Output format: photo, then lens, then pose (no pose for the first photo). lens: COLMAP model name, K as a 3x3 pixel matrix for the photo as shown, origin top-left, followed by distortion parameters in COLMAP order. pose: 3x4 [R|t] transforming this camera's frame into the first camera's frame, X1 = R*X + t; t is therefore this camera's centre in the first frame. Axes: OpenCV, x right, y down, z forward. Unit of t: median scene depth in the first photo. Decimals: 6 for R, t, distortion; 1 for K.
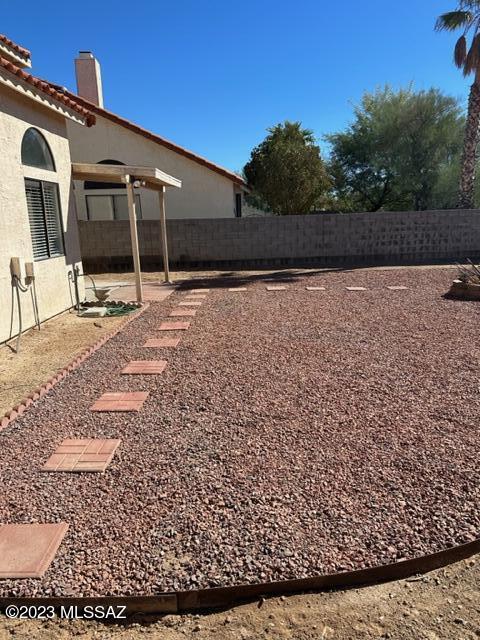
lens RADIAL K [[449.2, 0, 240.0], [0, 449.2, 320.0], [0, 0, 1]] dist [0.048950, -0.056547]
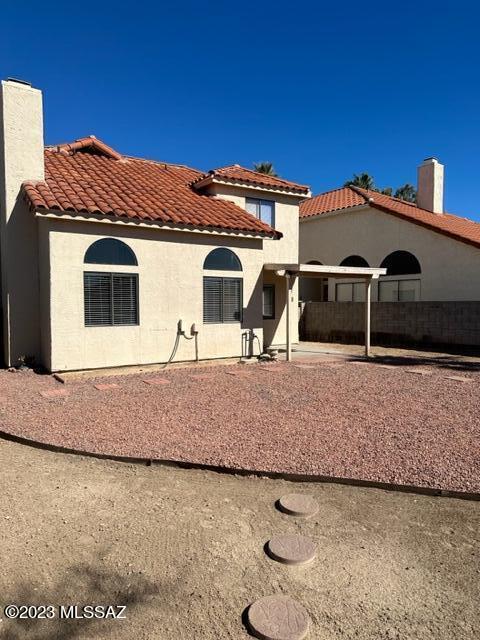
lens RADIAL K [[449.2, 0, 240.0], [0, 449.2, 320.0], [0, 0, 1]] dist [0.048950, -0.056547]
pose [[0.545663, 0.056021, -0.836130, 0.672306], [-0.198614, 0.977980, -0.064092, -0.039471], [0.814128, 0.201040, 0.544774, 0.119953]]
